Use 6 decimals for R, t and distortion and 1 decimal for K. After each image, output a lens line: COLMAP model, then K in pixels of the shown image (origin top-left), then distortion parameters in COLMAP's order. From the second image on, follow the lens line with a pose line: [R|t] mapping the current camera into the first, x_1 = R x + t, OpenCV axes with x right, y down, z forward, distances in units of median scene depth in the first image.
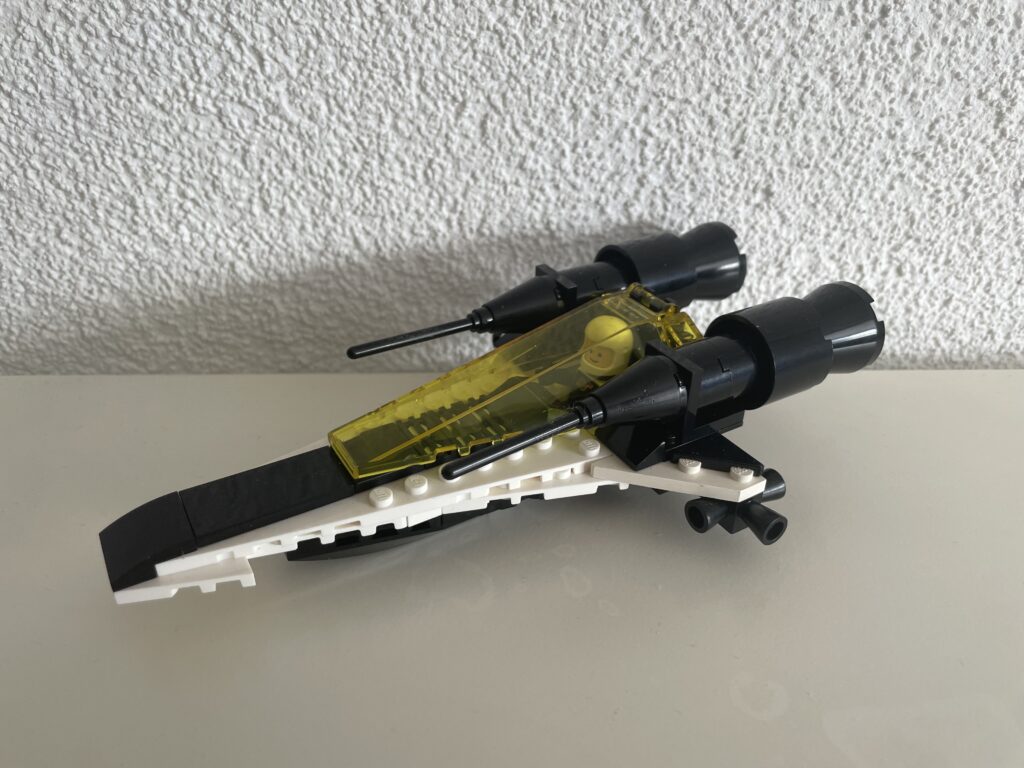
lens RADIAL K [[792.5, 0, 520.2], [0, 792.5, 396.1], [0, 0, 1]] dist [0.056488, -0.097190]
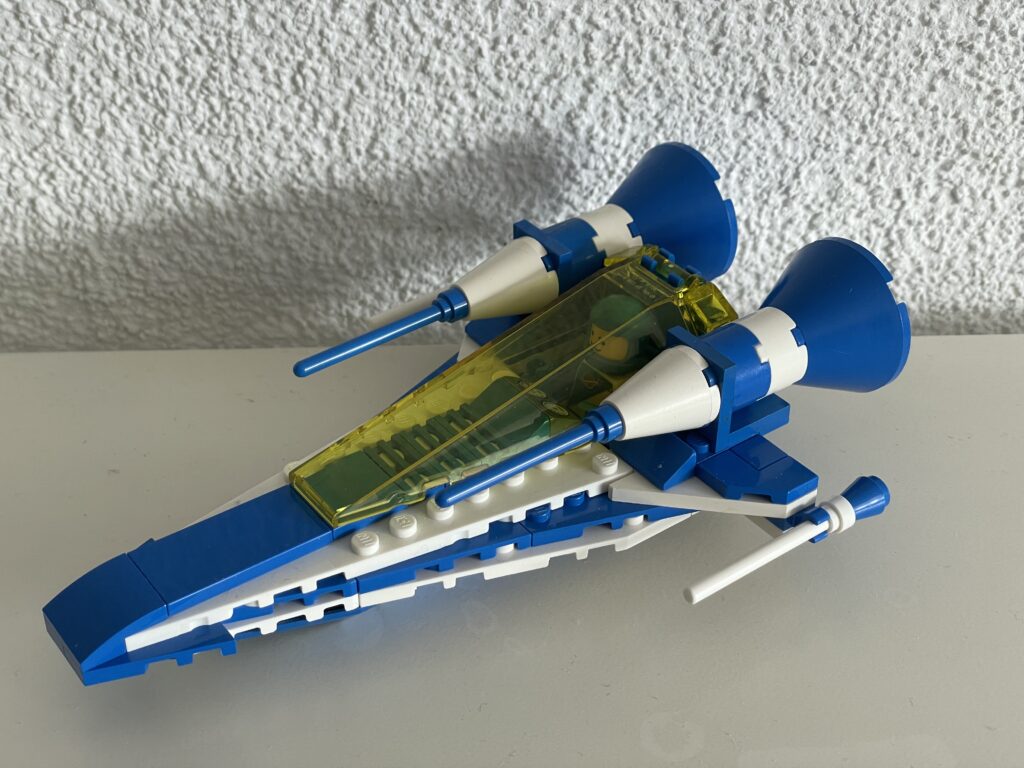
lens RADIAL K [[1631.0, 0, 512.4], [0, 1631.0, 435.0], [0, 0, 1]] dist [0.042831, 0.000000]
pose [[0.999950, -0.009408, 0.003239, 0.075667], [0.009059, 0.995479, 0.094552, -0.093700], [-0.004114, -0.094518, 0.995515, -0.541030]]
